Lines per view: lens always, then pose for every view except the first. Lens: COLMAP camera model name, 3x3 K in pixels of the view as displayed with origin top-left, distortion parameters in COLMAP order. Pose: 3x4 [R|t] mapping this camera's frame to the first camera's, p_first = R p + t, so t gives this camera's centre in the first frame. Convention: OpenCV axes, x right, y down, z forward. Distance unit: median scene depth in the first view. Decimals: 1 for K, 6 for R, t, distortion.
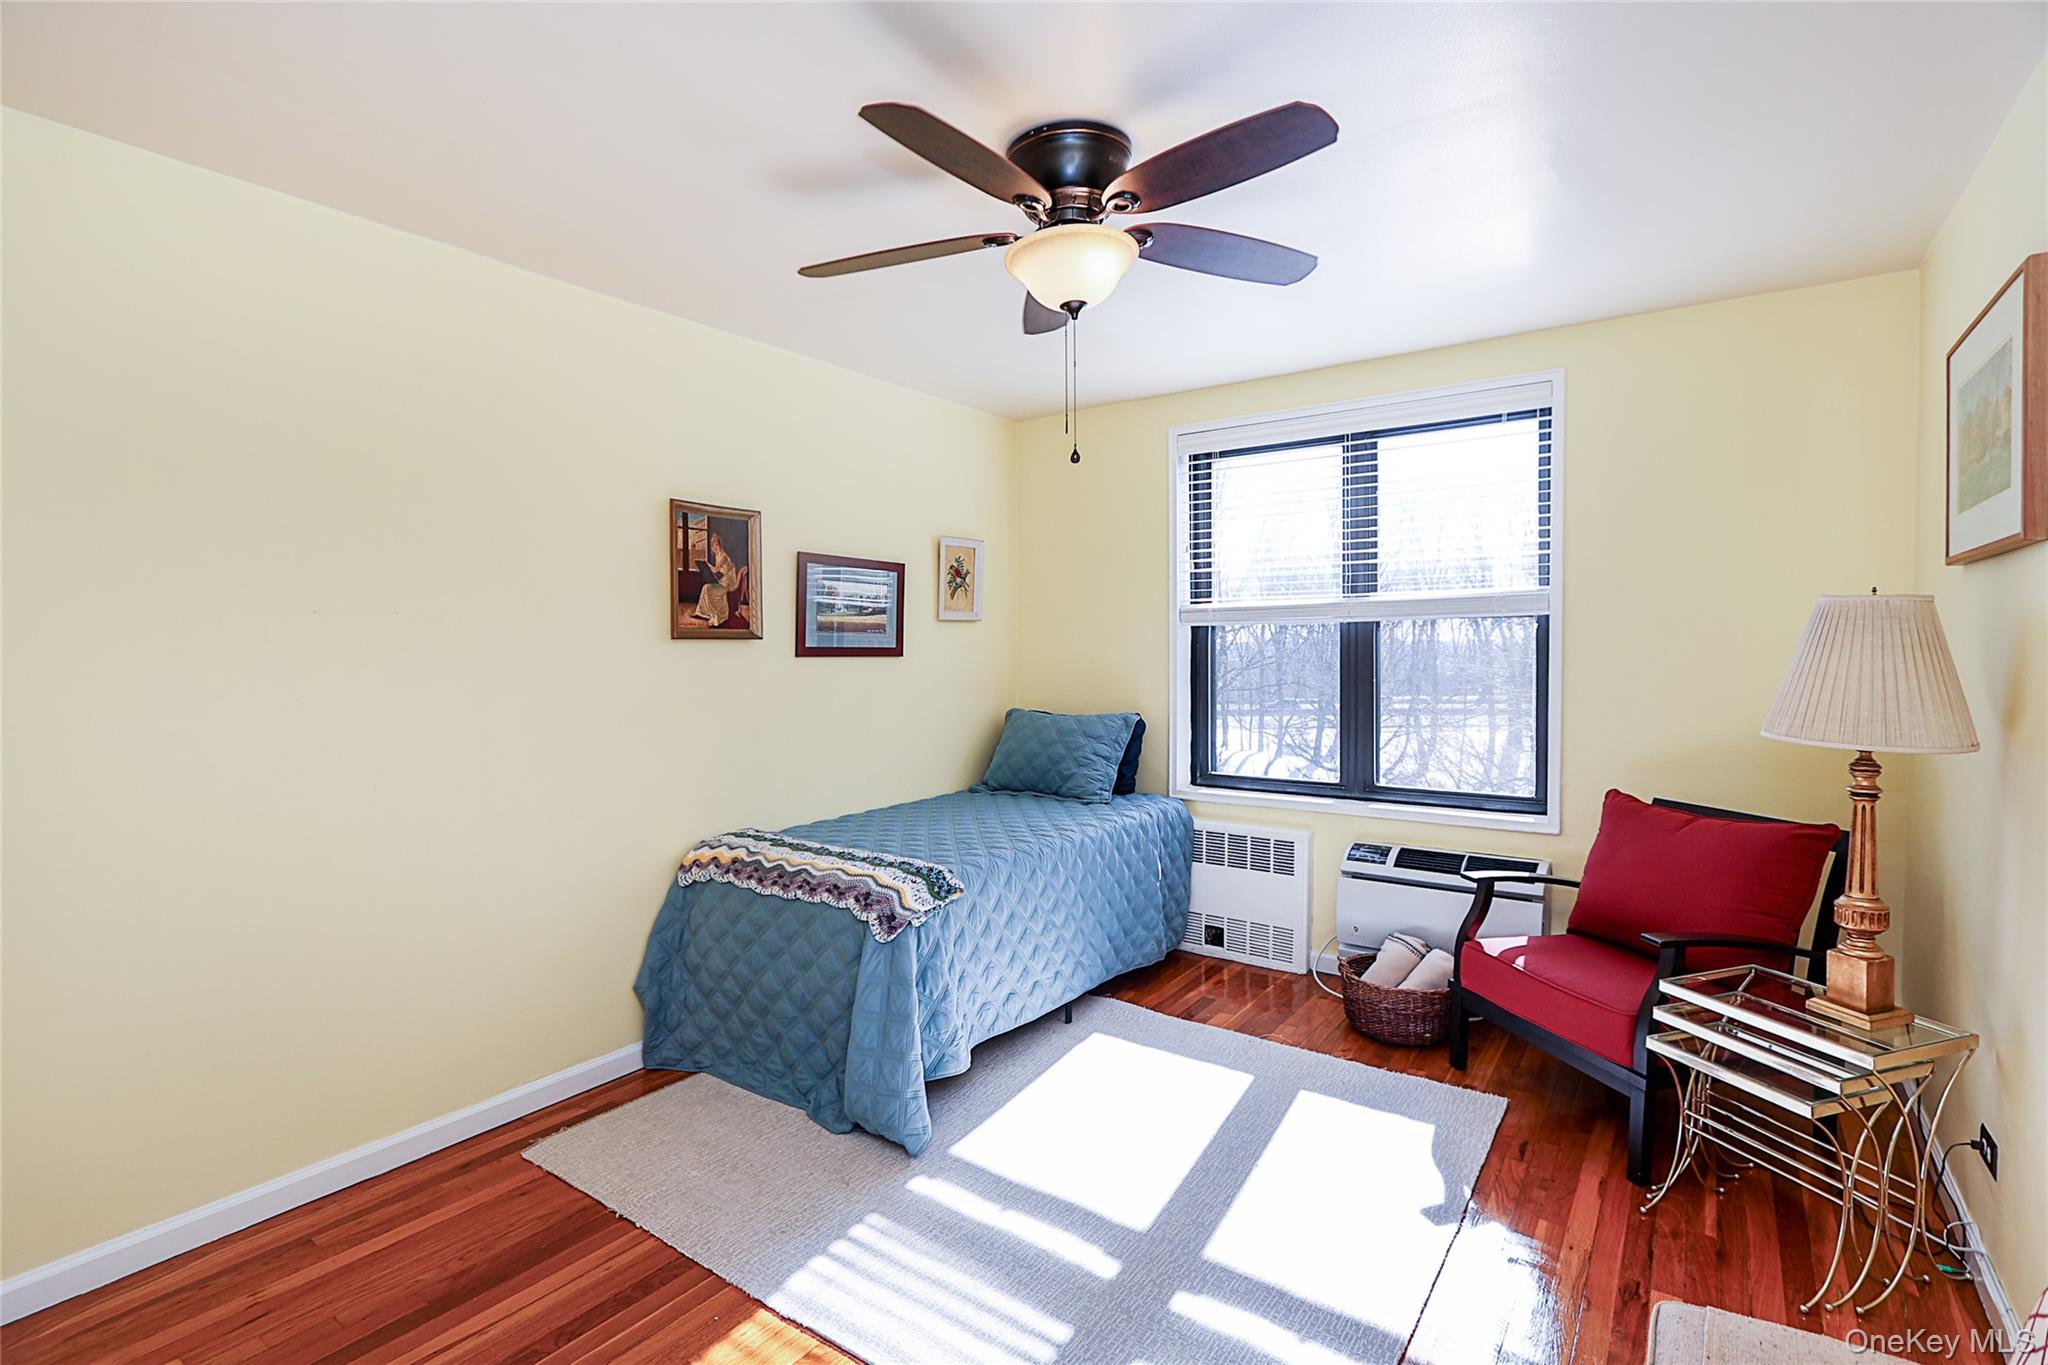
lens RADIAL K [[945.6, 0, 1032.2], [0, 945.6, 657.8], [0, 0, 1]] dist [-0.001515, 0.000116]
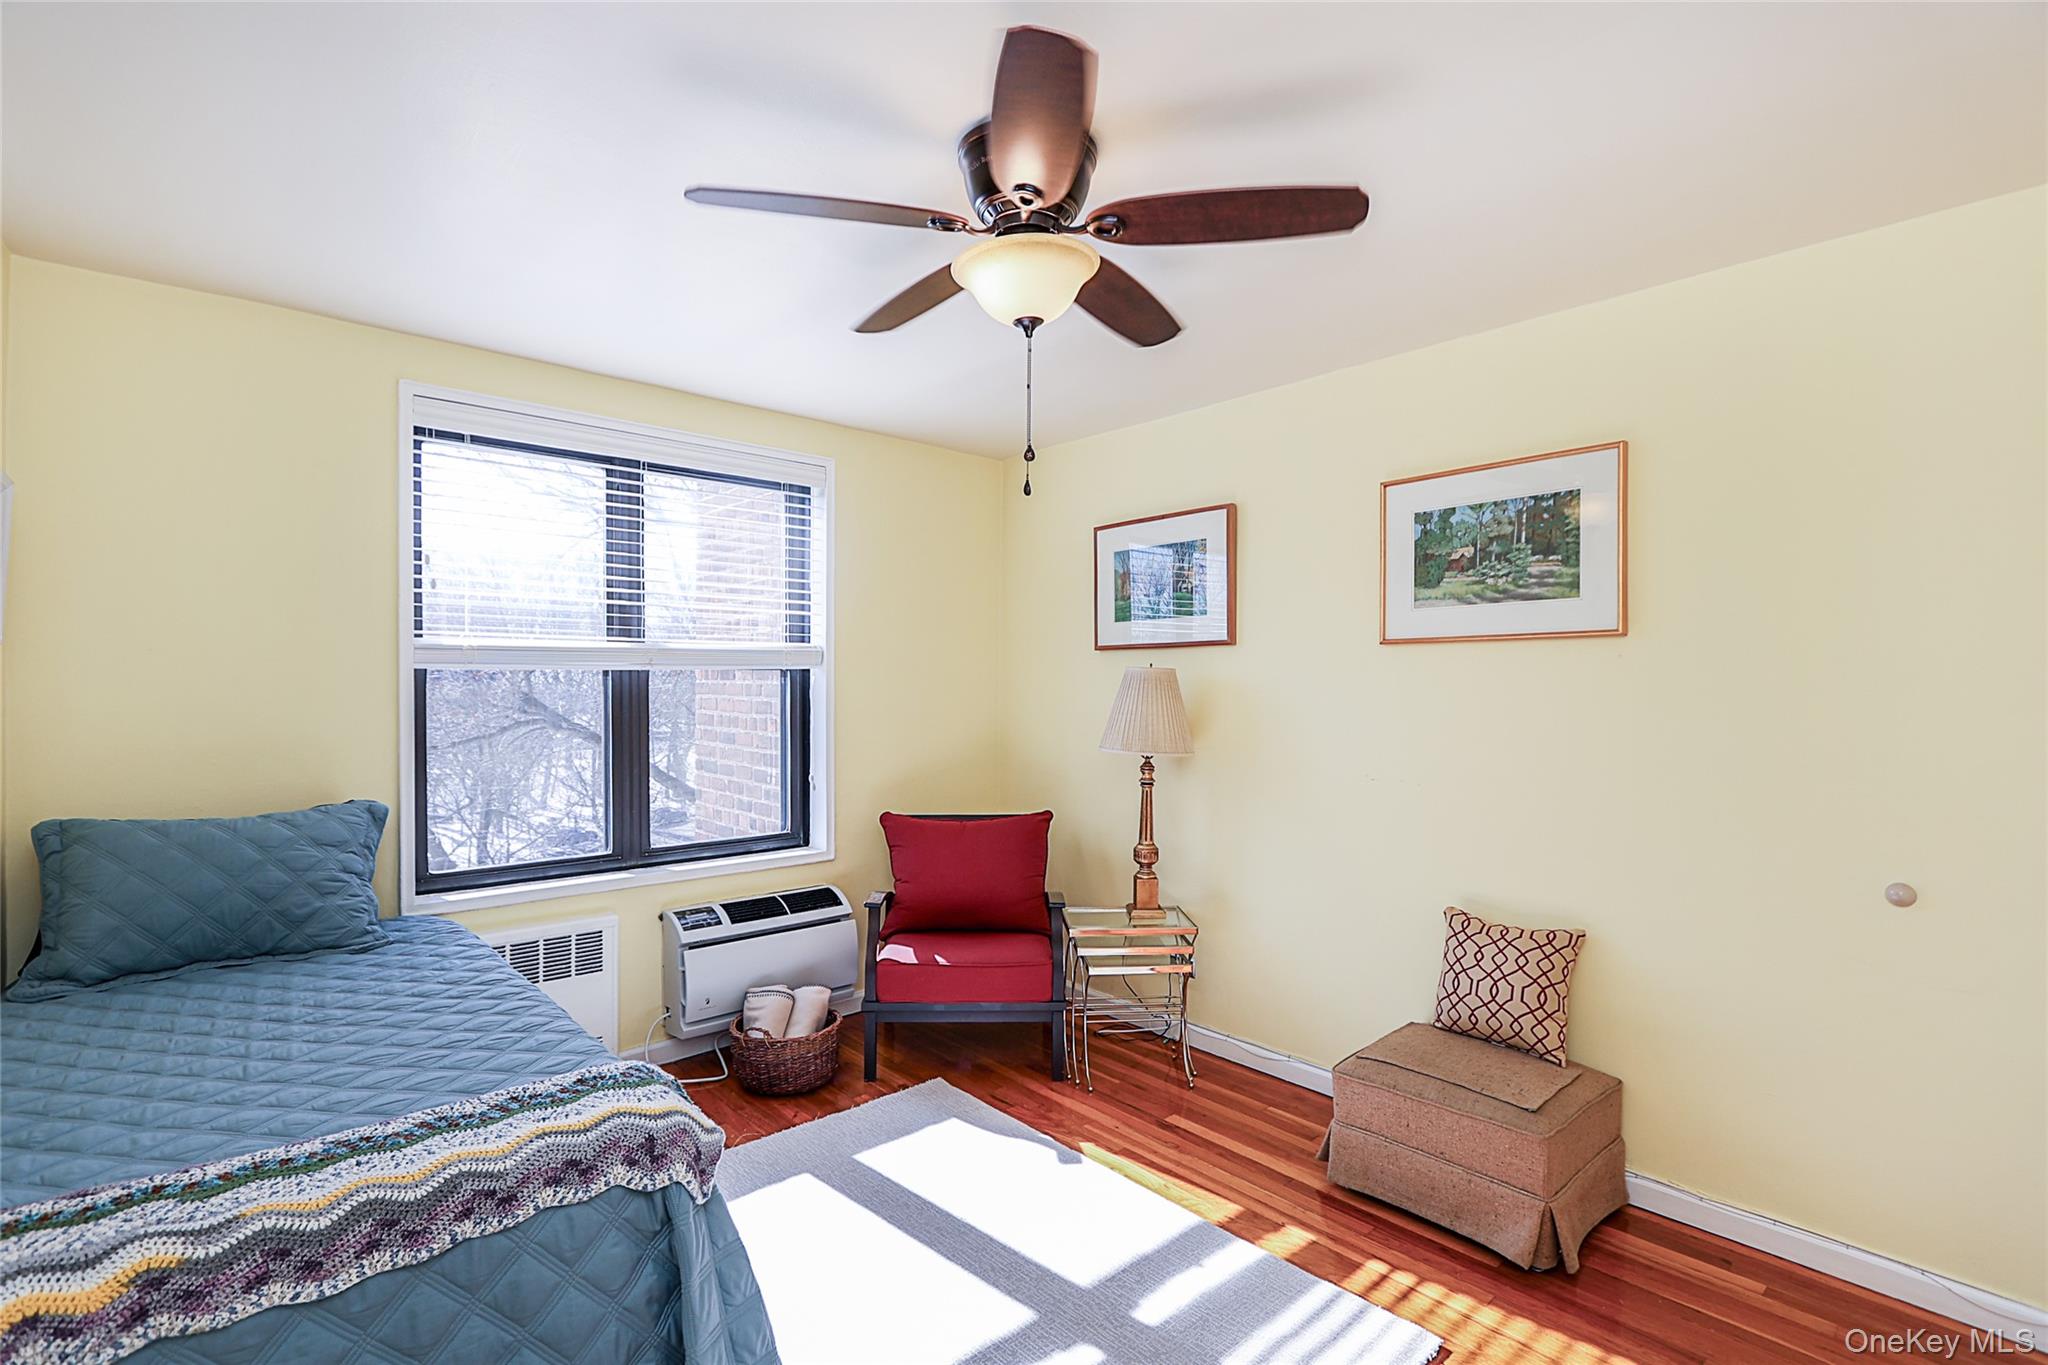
lens RADIAL K [[957.3, 0, 1003.8], [0, 957.3, 691.0], [0, 0, 1]] dist [-0.001893, 0.000617]
pose [[0.233664, 0.004863, 0.972305, -0.482051], [0.010317, 0.999919, -0.007480, -0.007776], [-0.972263, 0.011779, 0.233595, 0.468498]]
